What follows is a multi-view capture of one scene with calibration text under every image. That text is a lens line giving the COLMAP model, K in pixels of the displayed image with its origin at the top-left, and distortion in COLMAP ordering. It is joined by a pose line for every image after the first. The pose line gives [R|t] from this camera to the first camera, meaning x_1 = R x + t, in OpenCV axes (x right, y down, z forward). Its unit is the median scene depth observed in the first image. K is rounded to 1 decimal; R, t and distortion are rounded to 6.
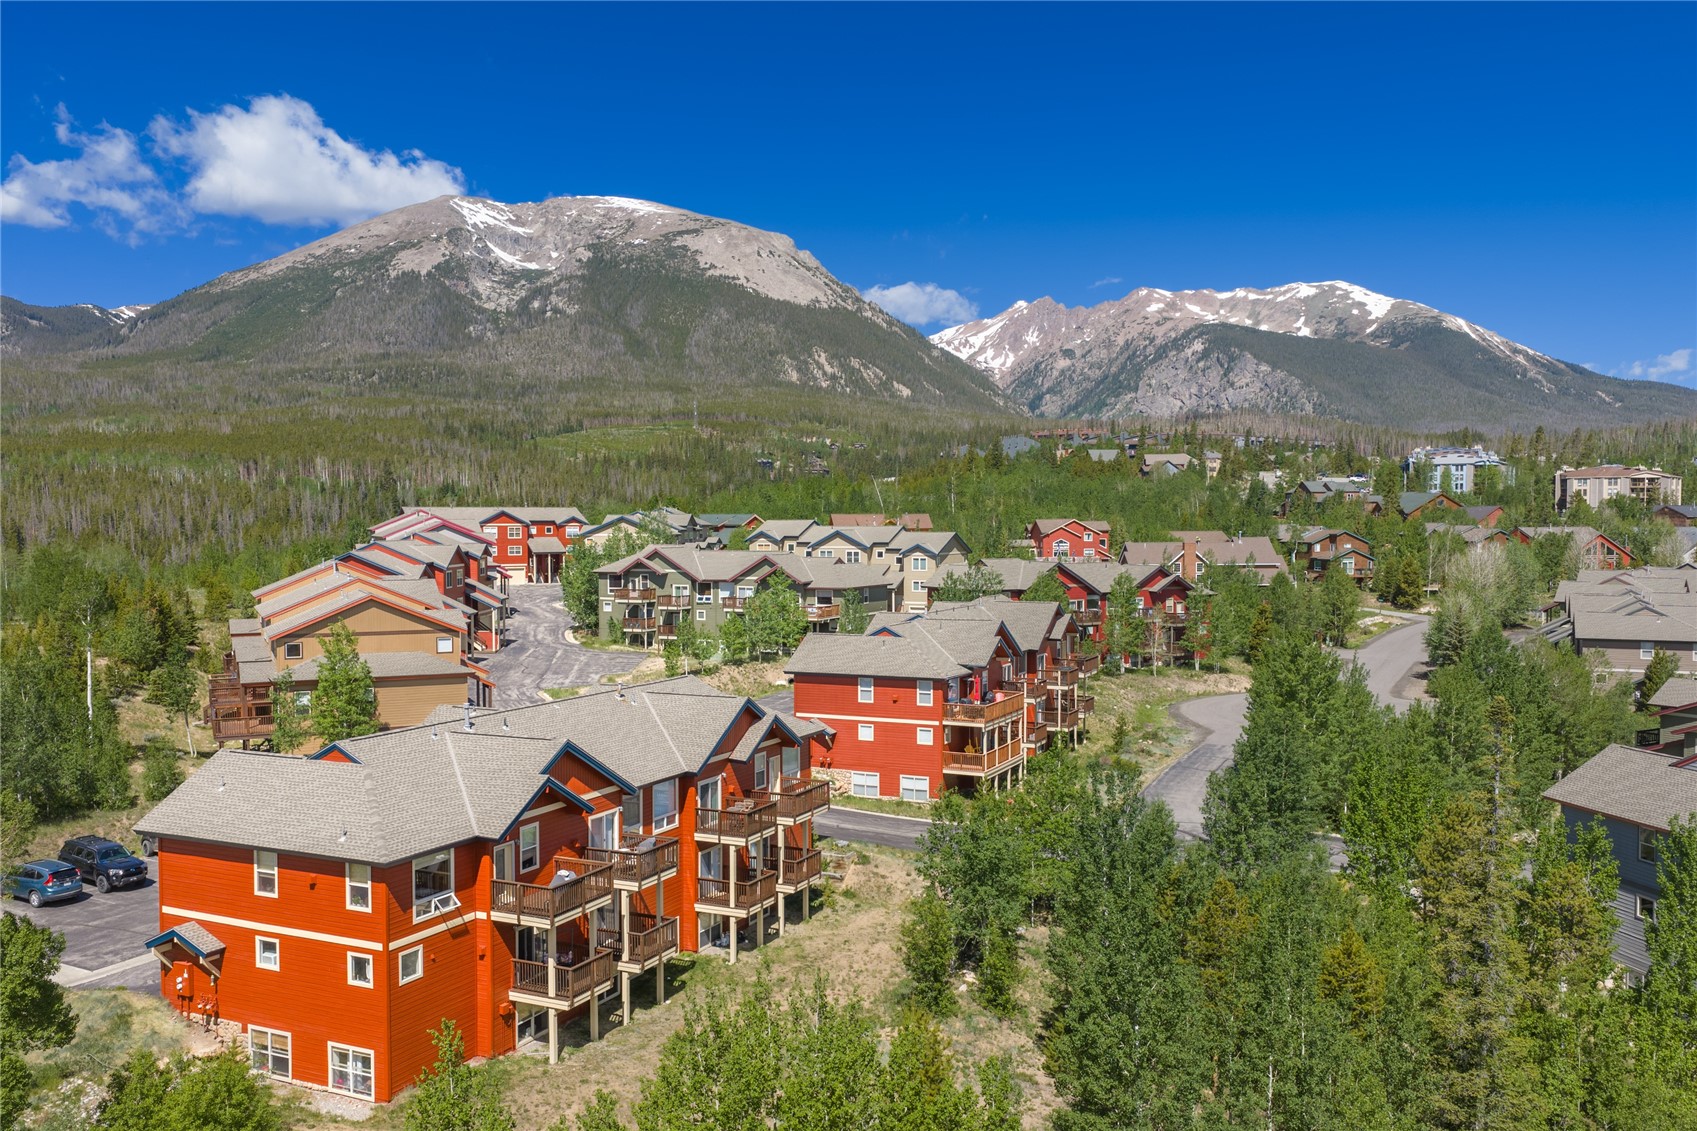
lens RADIAL K [[1409.4, 0, 853.9], [0, 1409.4, 617.1], [0, 0, 1]] dist [0.017126, -0.025407]
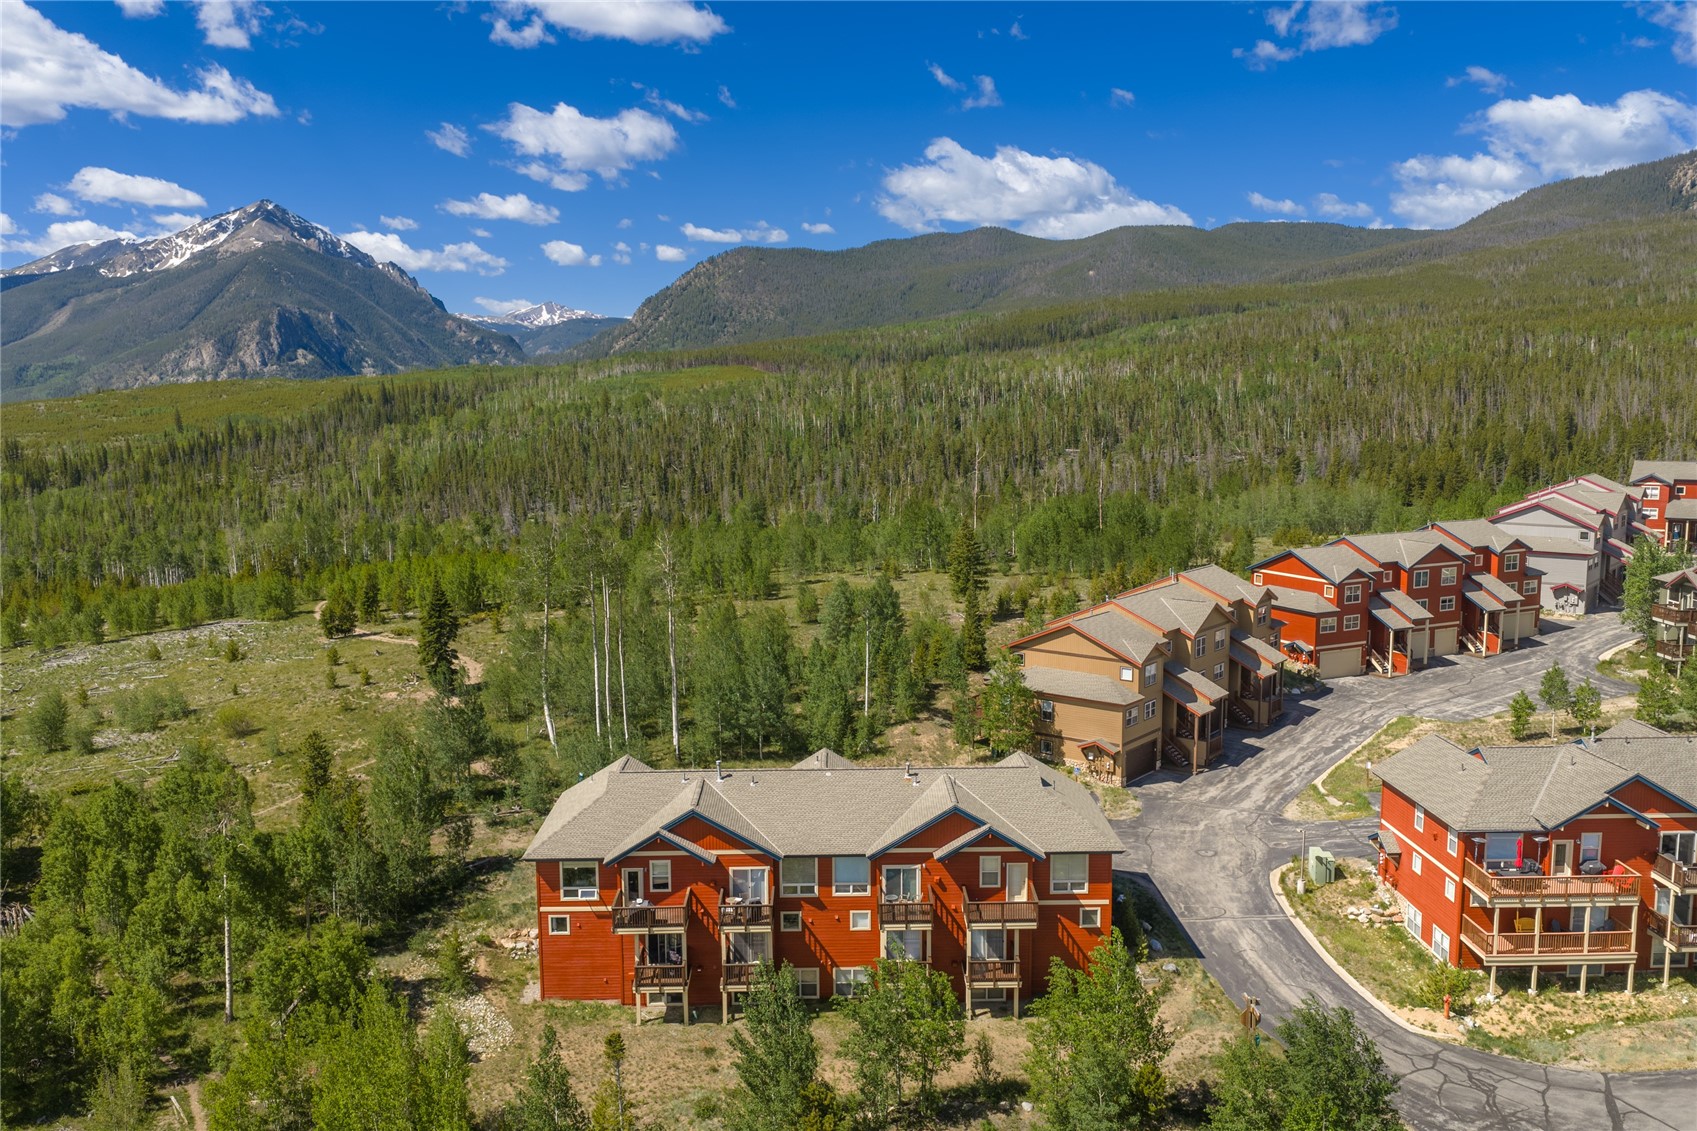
lens RADIAL K [[1409.4, 0, 854.4], [0, 1409.4, 557.5], [0, 0, 1]] dist [0.017126, -0.025407]
pose [[0.440506, 0.113028, -0.890606, 0.382697], [-0.054357, 0.993581, 0.099211, -0.108812], [0.896102, 0.004708, 0.443822, 0.185193]]
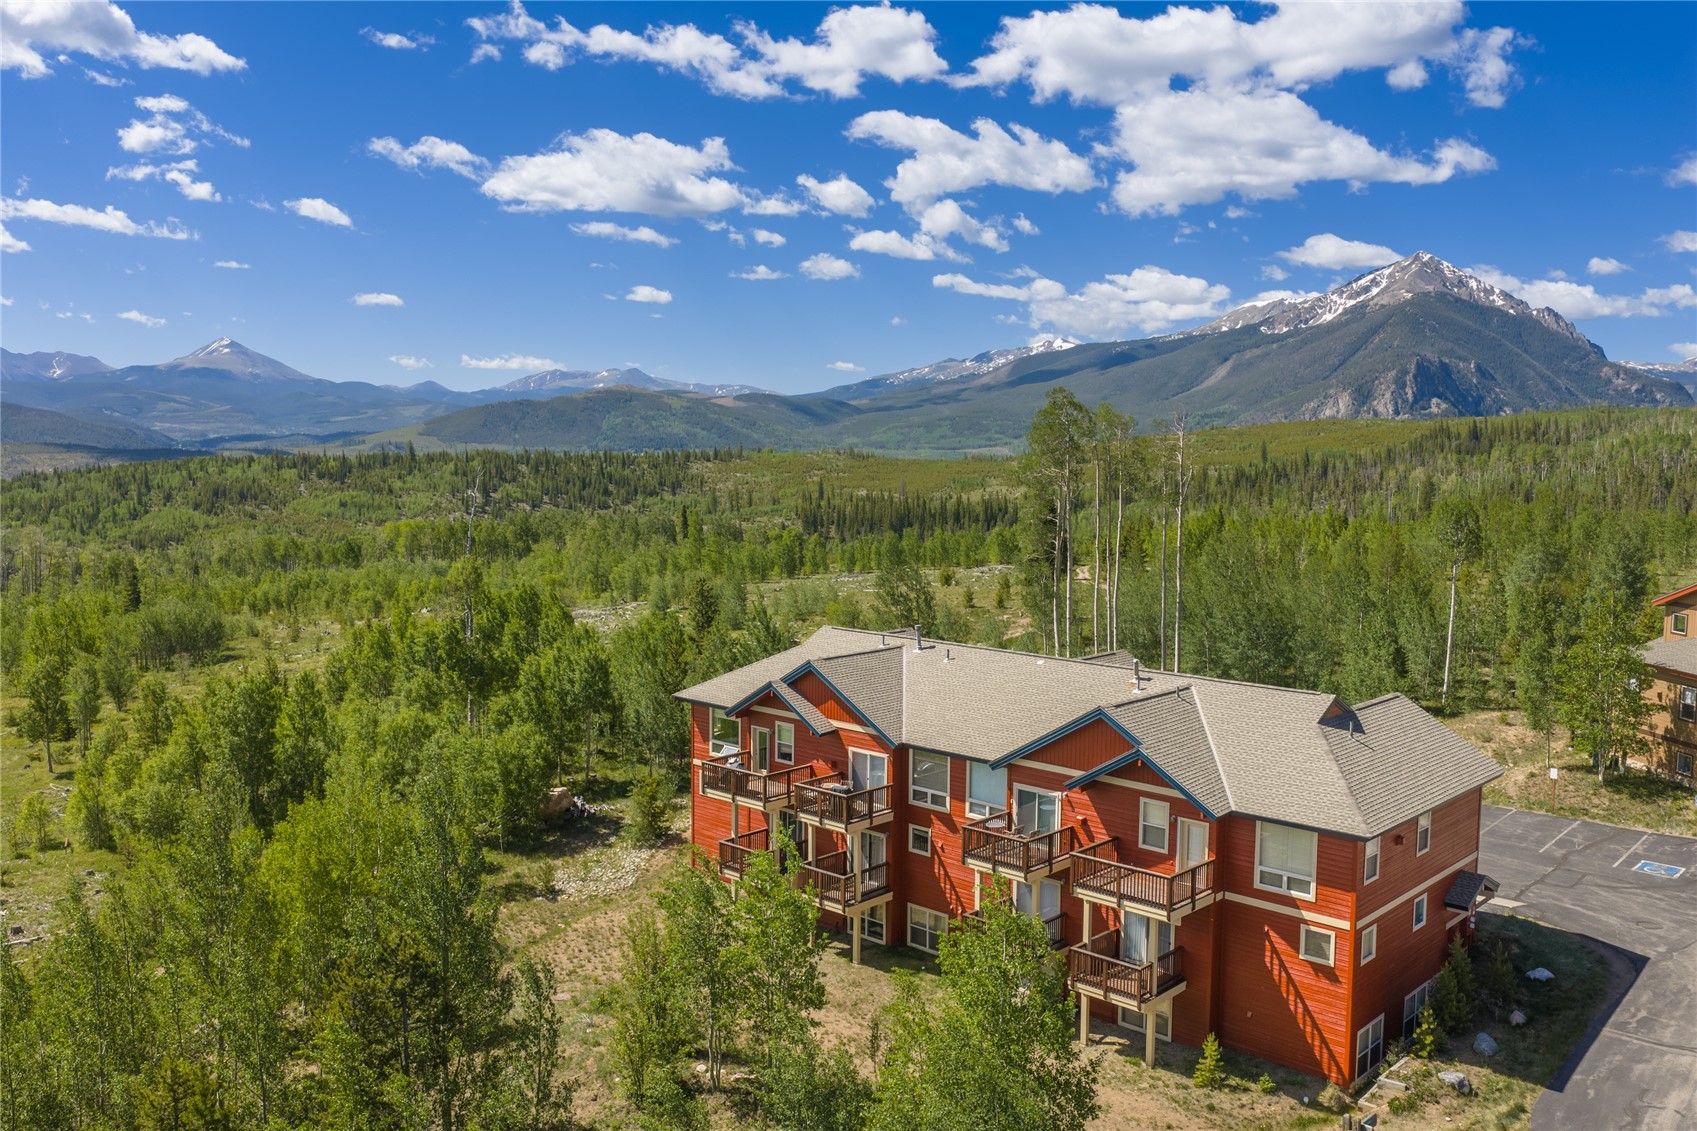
lens RADIAL K [[1409.4, 0, 848.2], [0, 1409.4, 579.2], [0, 0, 1]] dist [0.017126, -0.025407]
pose [[-0.307243, 0.100228, -0.946338, 0.282061], [-0.069970, 0.989367, 0.127502, -0.039956], [0.949055, 0.105390, -0.296964, 0.474454]]
